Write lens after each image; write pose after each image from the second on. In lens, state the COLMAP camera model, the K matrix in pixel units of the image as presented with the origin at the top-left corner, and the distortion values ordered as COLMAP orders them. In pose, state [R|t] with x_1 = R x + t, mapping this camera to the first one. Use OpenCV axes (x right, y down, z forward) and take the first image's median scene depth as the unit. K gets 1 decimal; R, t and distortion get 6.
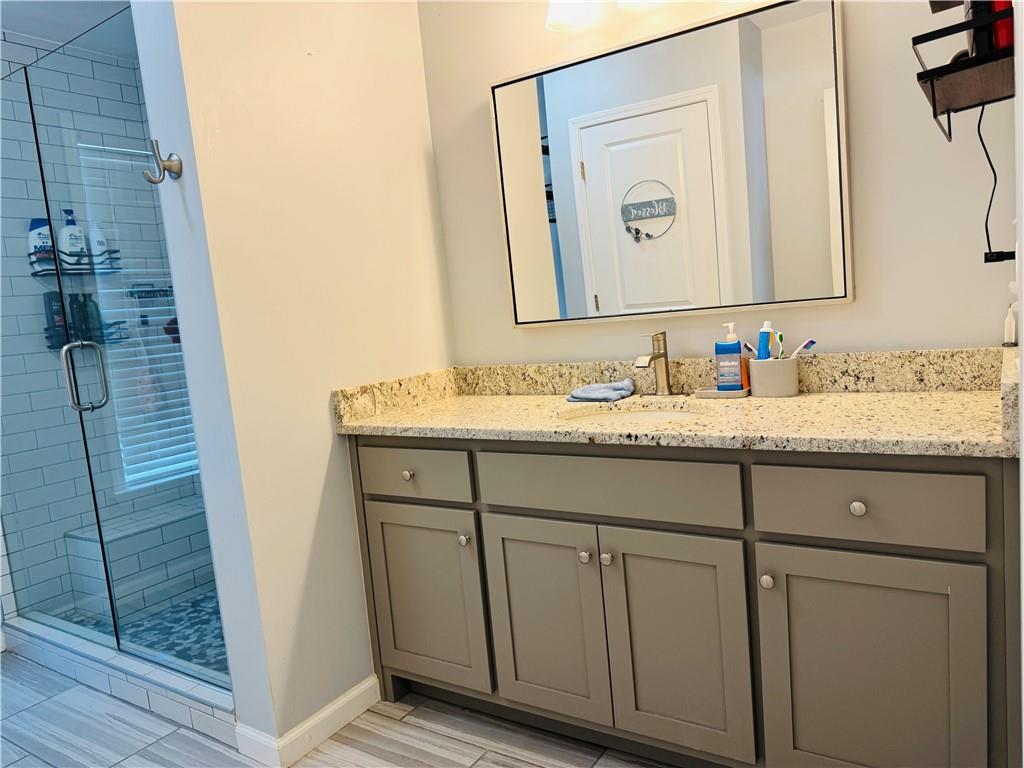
lens RADIAL K [[726.3, 0, 511.0], [0, 726.3, 379.5], [0, 0, 1]] dist [0.054303, -0.074697]
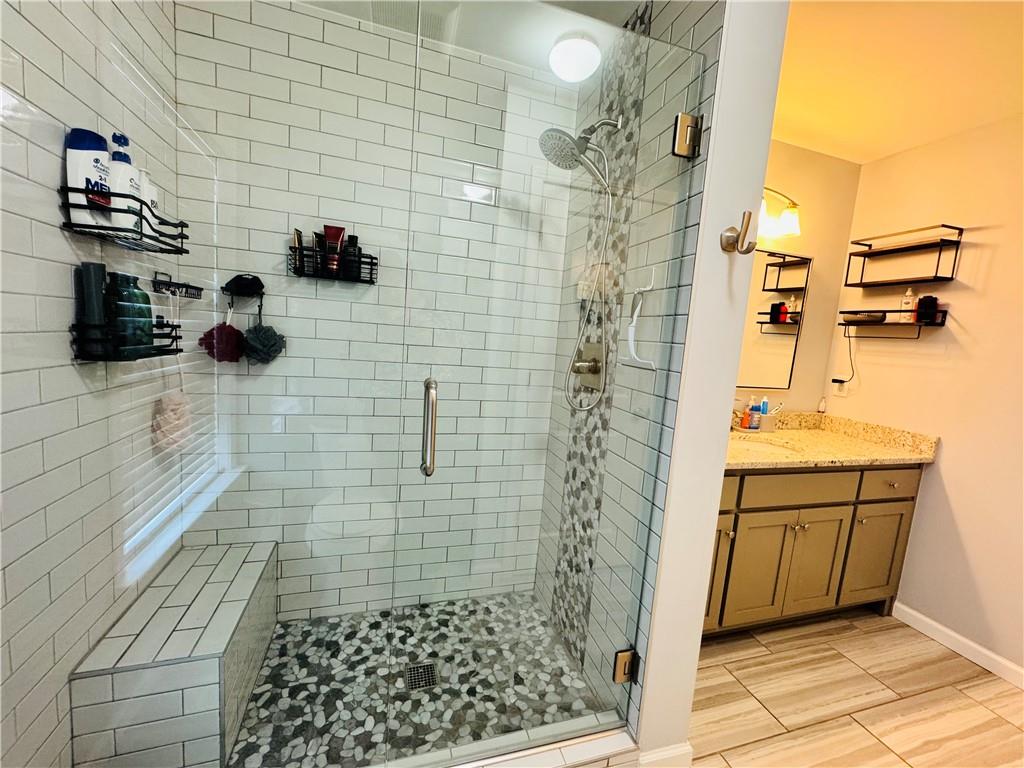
lens RADIAL K [[410.2, 0, 513.2], [0, 410.2, 381.5], [0, 0, 1]] dist [0.000468, -0.000295]
pose [[0.620615, 0.051710, 0.782409, -0.709608], [-0.052022, 0.998340, -0.024717, -0.037686], [-0.782388, -0.025363, 0.622275, 0.564942]]
